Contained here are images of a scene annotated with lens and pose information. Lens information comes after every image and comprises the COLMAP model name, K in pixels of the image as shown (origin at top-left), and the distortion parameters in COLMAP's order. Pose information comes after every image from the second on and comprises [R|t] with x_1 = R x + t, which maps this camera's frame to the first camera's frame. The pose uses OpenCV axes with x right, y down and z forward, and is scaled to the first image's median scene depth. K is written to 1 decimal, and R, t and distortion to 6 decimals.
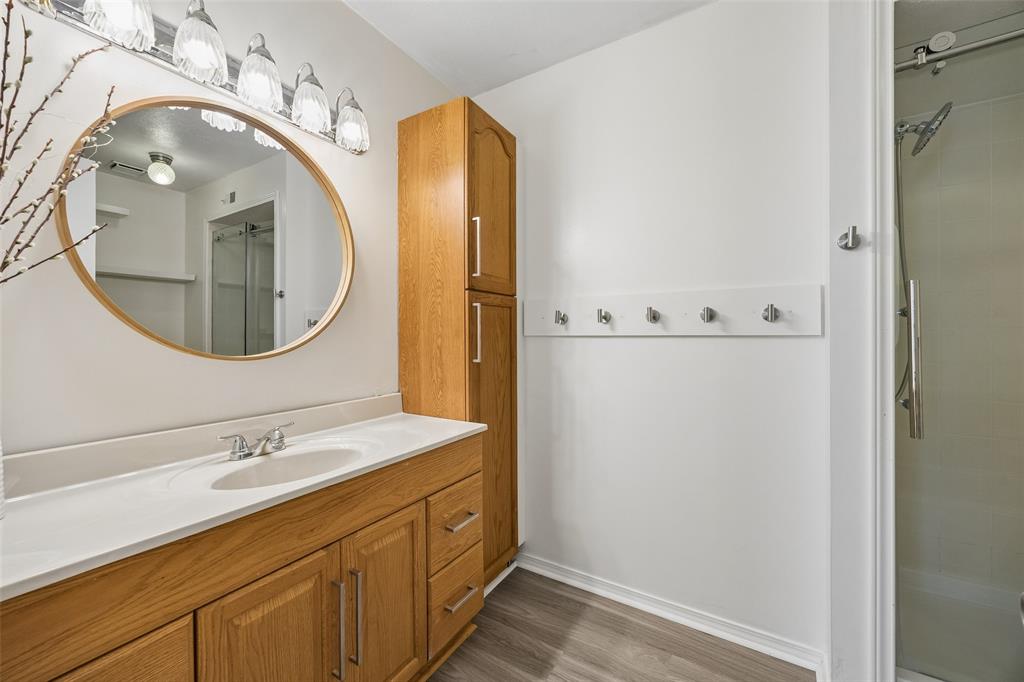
lens RADIAL K [[396.8, 0, 514.4], [0, 396.8, 335.6], [0, 0, 1]] dist [-0.000346, 0.000157]
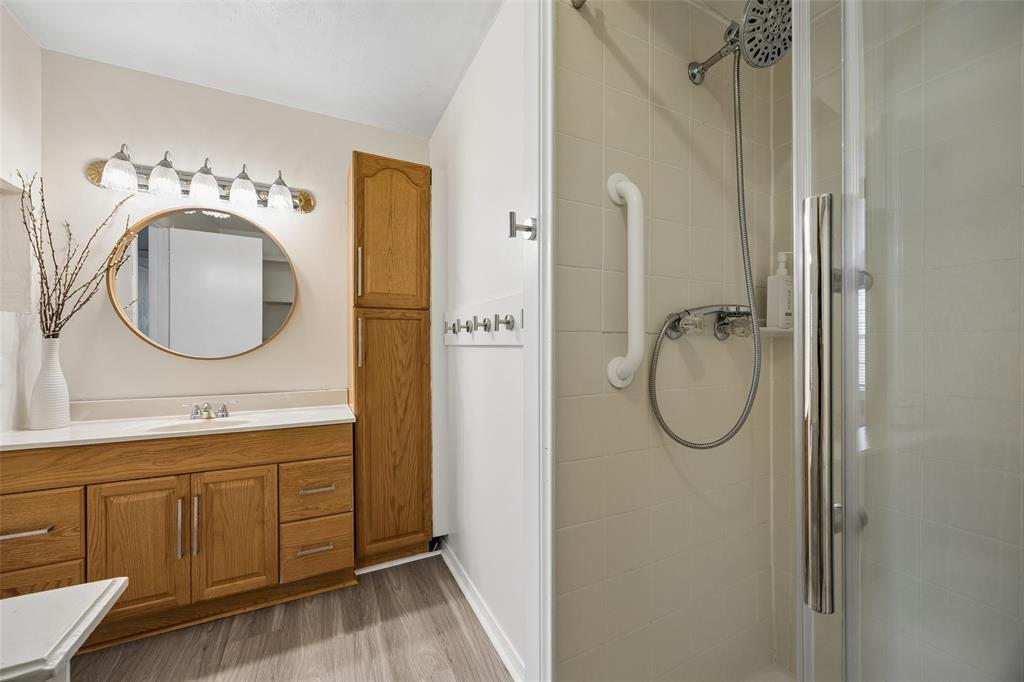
lens RADIAL K [[394.9, 0, 512.5], [0, 394.9, 344.4], [0, 0, 1]] dist [-0.000795, 0.000032]
pose [[0.844595, 0.000655, -0.535406, 1.104935], [-0.000671, 1.000000, 0.000164, -0.001855], [0.535406, 0.000221, 0.844595, 0.264011]]
